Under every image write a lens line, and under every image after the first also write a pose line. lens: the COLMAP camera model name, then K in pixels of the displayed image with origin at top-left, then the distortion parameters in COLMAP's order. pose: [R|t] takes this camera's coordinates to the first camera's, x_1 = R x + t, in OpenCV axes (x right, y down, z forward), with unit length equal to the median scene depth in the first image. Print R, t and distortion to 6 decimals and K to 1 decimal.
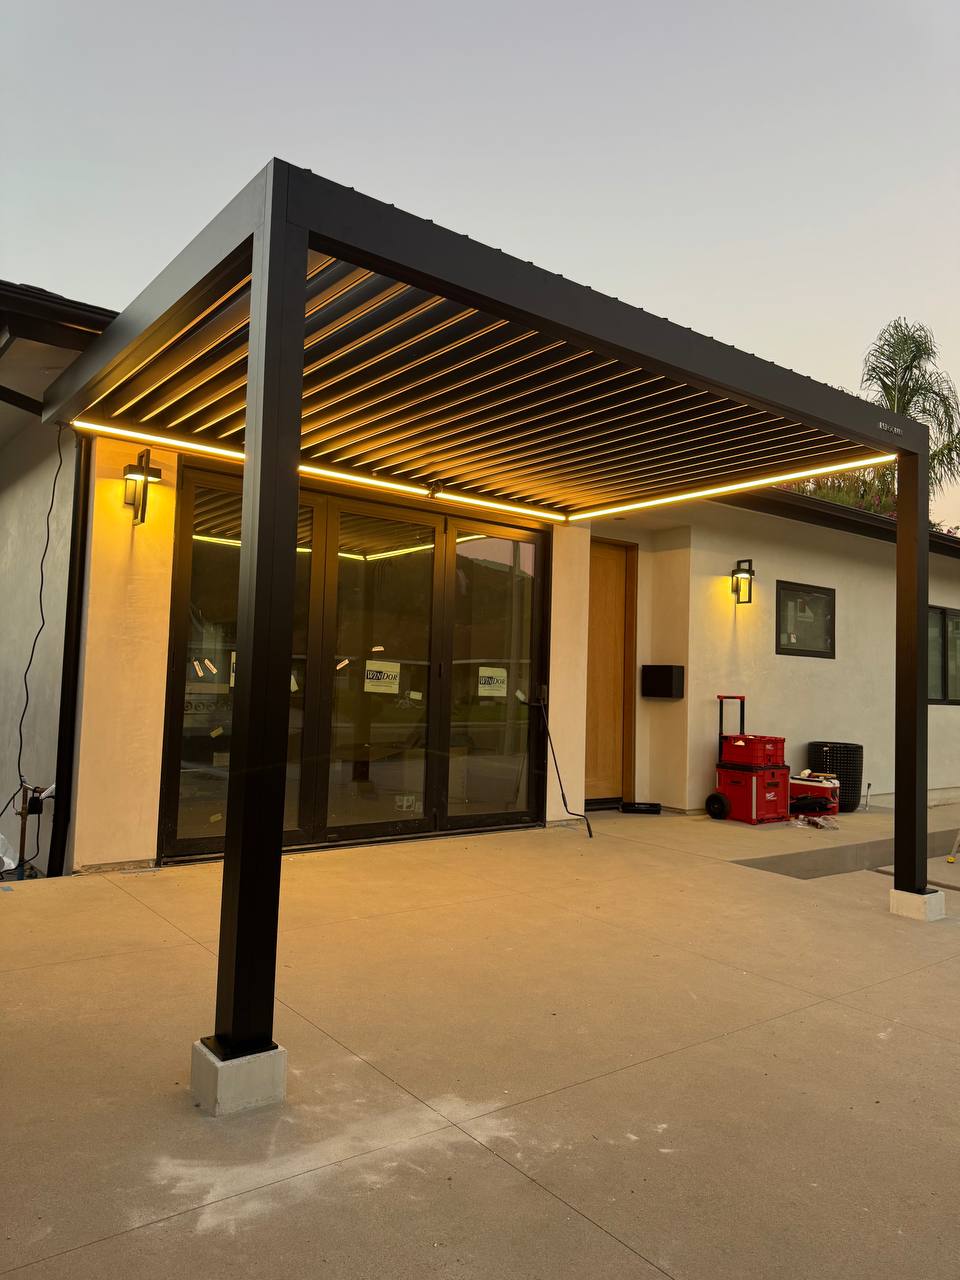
lens RADIAL K [[894.6, 0, 478.7], [0, 894.6, 631.5], [0, 0, 1]] dist [0.090089, -0.102599]
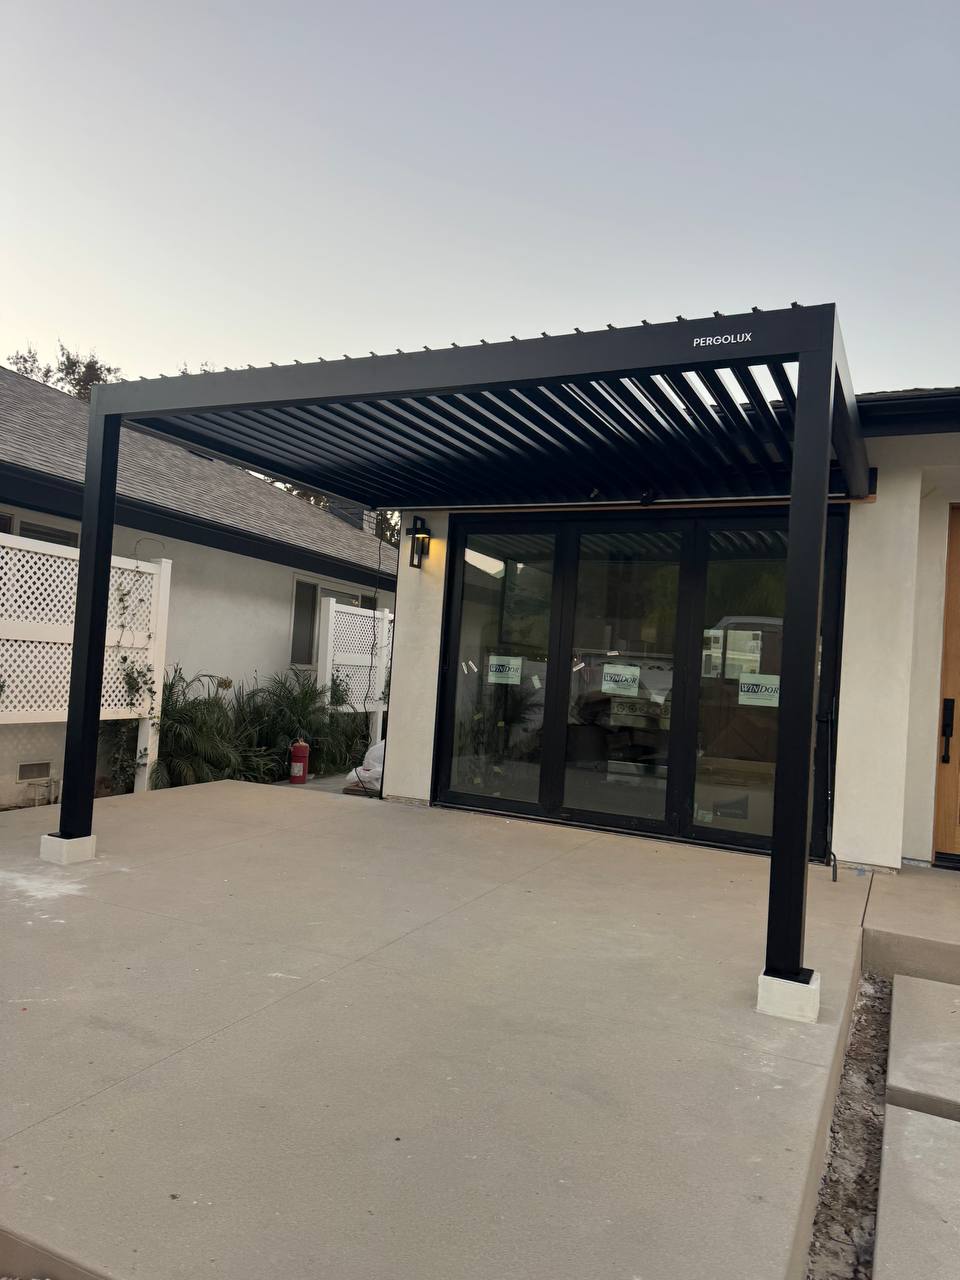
lens RADIAL K [[892.2, 0, 472.2], [0, 892.2, 638.4], [0, 0, 1]] dist [0.097050, -0.117857]
pose [[0.443286, -0.033762, -0.895744, 0.792370], [0.004445, 0.999361, -0.035468, 0.039588], [0.896369, 0.011741, 0.443152, 0.370370]]
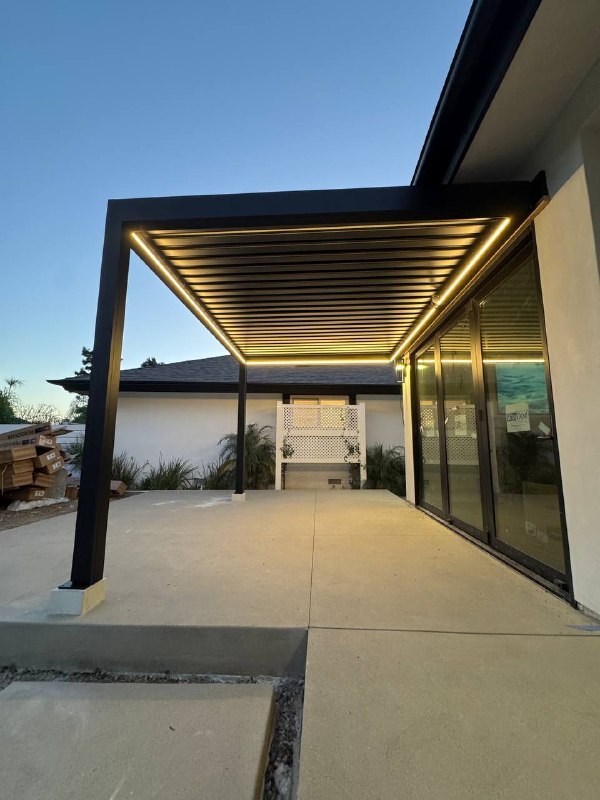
lens RADIAL K [[317.1, 0, 301.9], [0, 317.1, 400.4], [0, 0, 1]] dist [-0.000014, 0.000201]
pose [[-0.655994, -0.143474, -0.741004, 0.491362], [0.020122, 0.978093, -0.207193, 0.118997], [0.754498, -0.150828, -0.638736, 1.171281]]
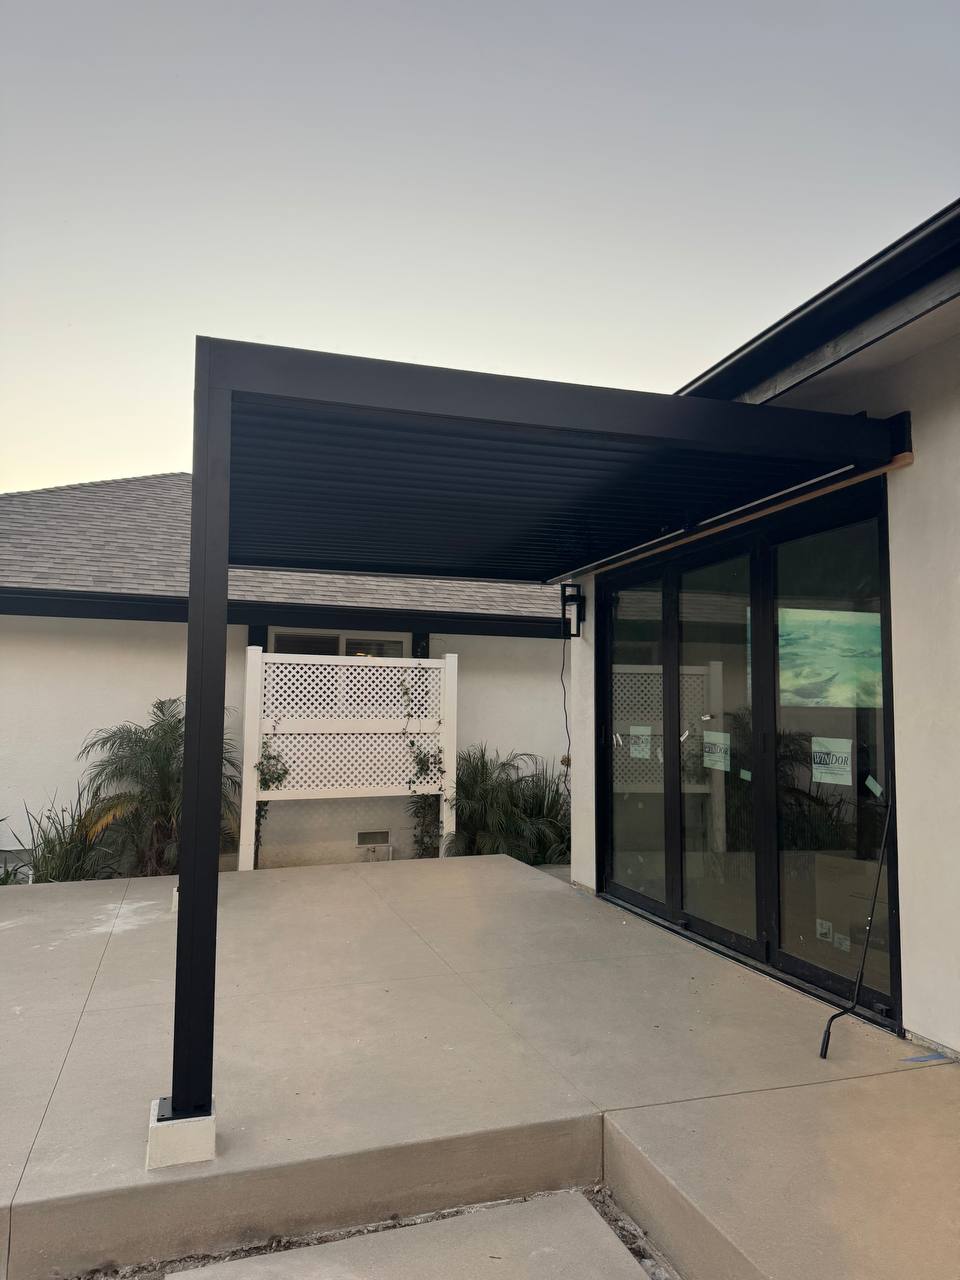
lens RADIAL K [[891.2, 0, 482.5], [0, 891.2, 642.1], [0, 0, 1]] dist [0.086049, -0.082103]
pose [[-0.346383, -0.110568, -0.931554, 0.787921], [0.038001, 0.990561, -0.131702, 0.053960], [0.937323, -0.081020, -0.338912, 1.109784]]
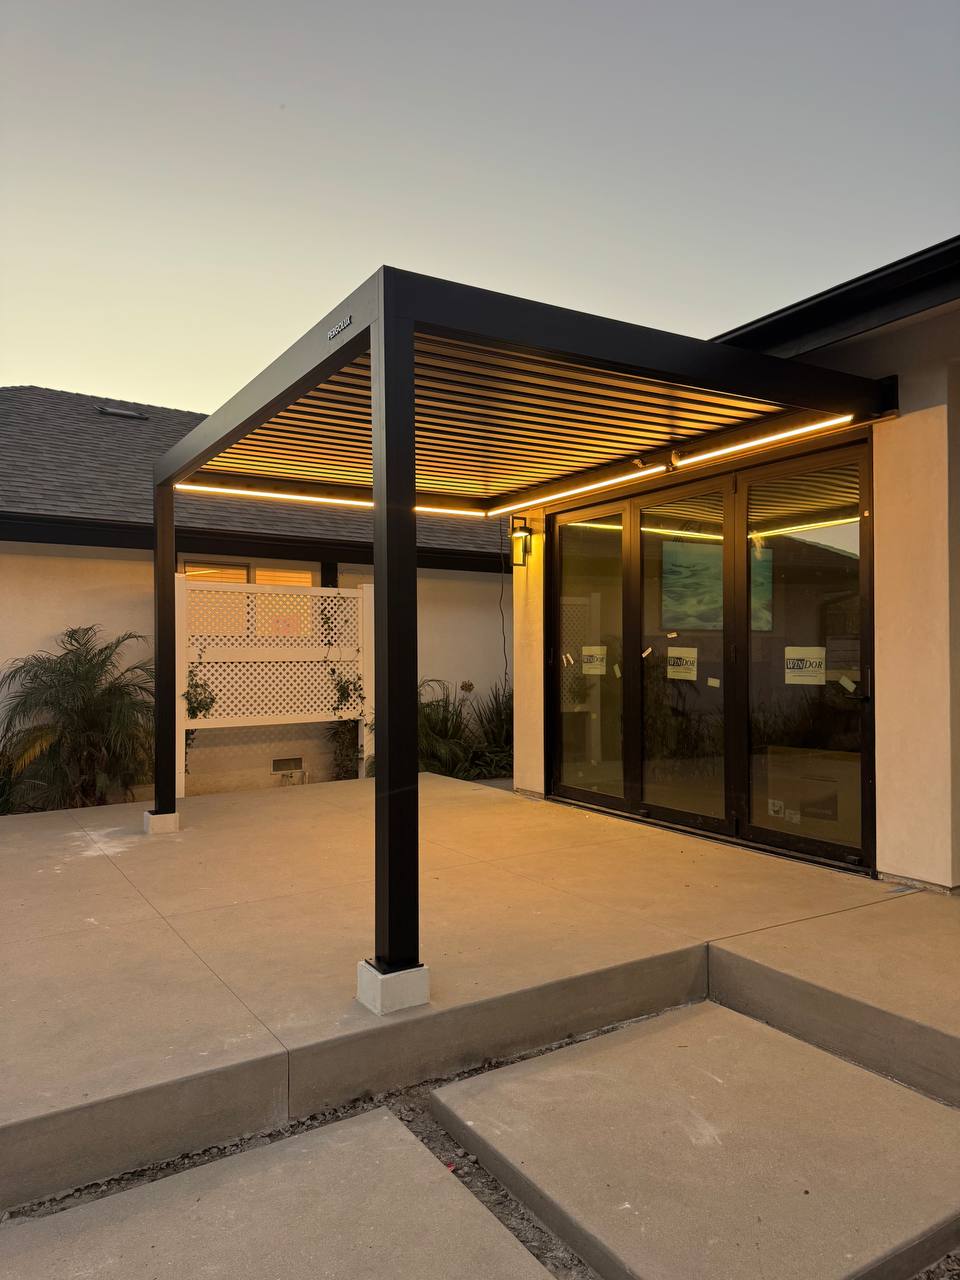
lens RADIAL K [[889.5, 0, 479.8], [0, 889.5, 642.5], [0, 0, 1]] dist [0.106860, -0.157788]
pose [[-0.117258, -0.044810, -0.992090, 0.904513], [0.061417, 0.996742, -0.052279, 0.067121], [0.991200, -0.067062, -0.114124, 0.910996]]
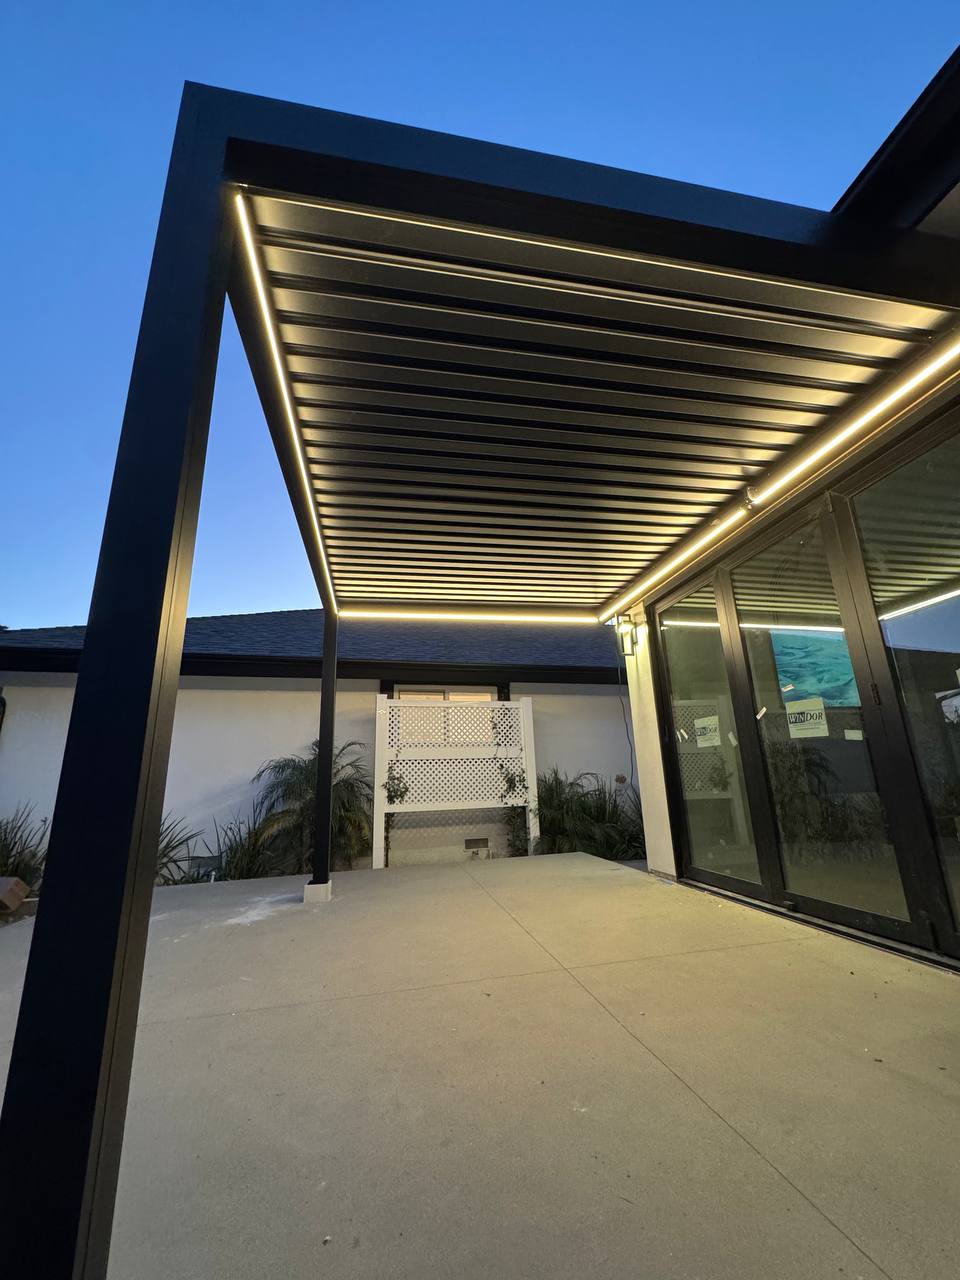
lens RADIAL K [[508.8, 0, 481.9], [0, 508.8, 641.2], [0, 0, 1]] dist [-0.003382, -0.000146]
pose [[-0.453851, -0.254428, -0.853982, 0.466250], [0.073971, 0.944305, -0.320650, 0.115320], [0.888002, -0.208698, -0.409753, 0.958071]]
